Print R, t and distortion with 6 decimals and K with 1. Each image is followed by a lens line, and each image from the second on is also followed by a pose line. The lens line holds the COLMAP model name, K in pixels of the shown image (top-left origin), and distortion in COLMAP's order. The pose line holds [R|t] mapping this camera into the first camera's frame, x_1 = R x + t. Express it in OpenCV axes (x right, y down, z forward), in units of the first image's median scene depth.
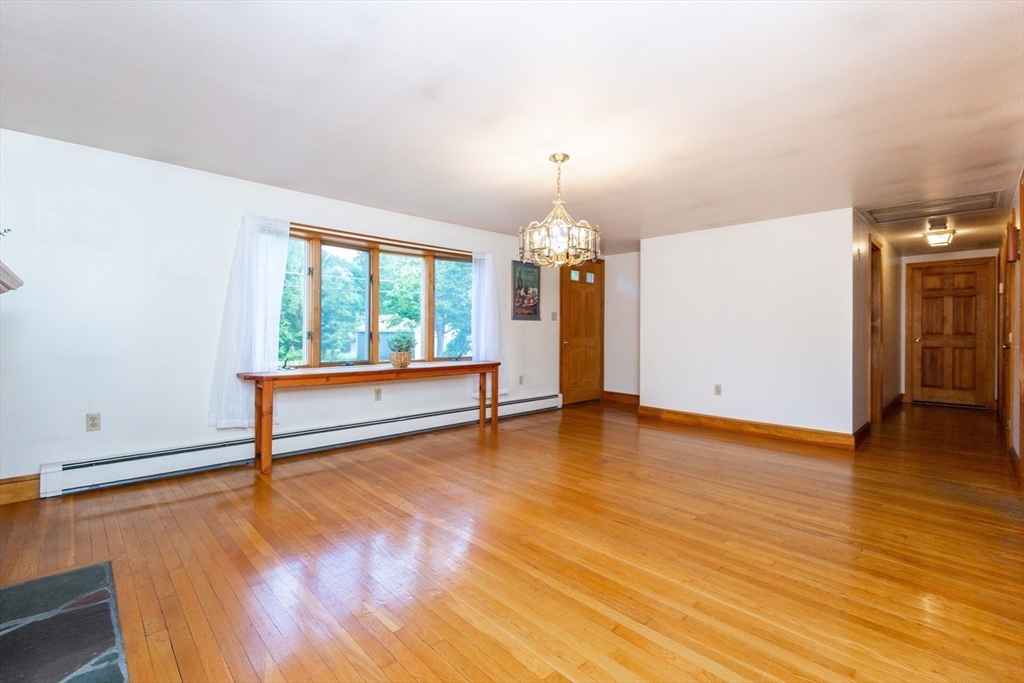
lens RADIAL K [[445.2, 0, 488.2], [0, 445.2, 330.6], [0, 0, 1]] dist [-0.003306, -0.000040]
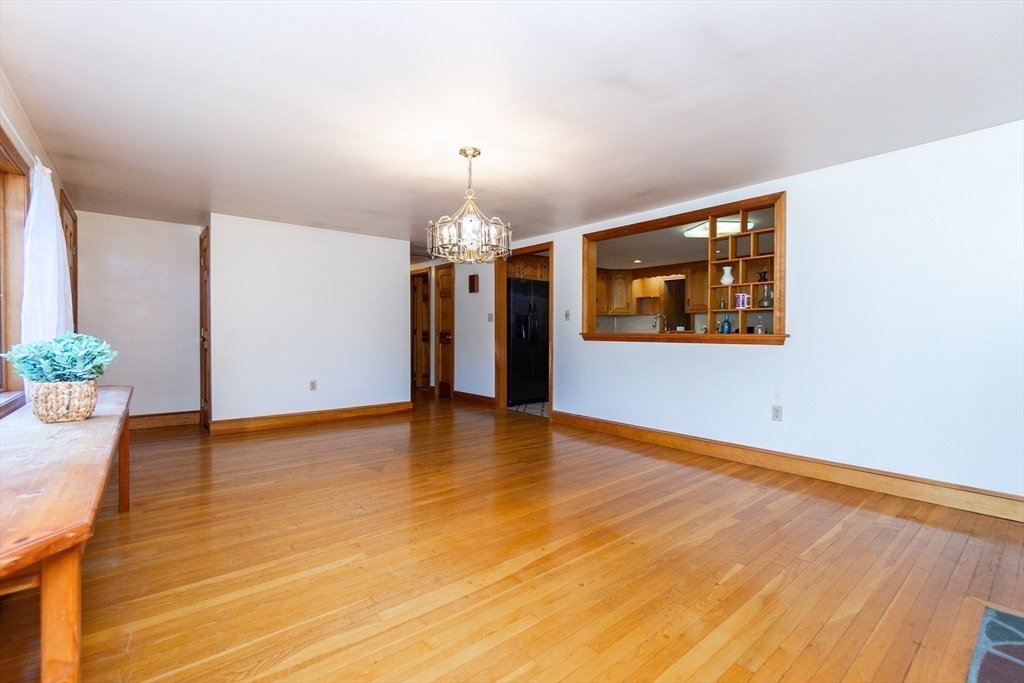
lens RADIAL K [[445.2, 0, 501.2], [0, 445.2, 335.3], [0, 0, 1]] dist [-0.003306, -0.000040]
pose [[0.059407, -0.010631, 0.998177, -0.587091], [-0.012298, 0.999860, 0.011381, 0.001673], [-0.998158, -0.012951, 0.059268, 0.624774]]
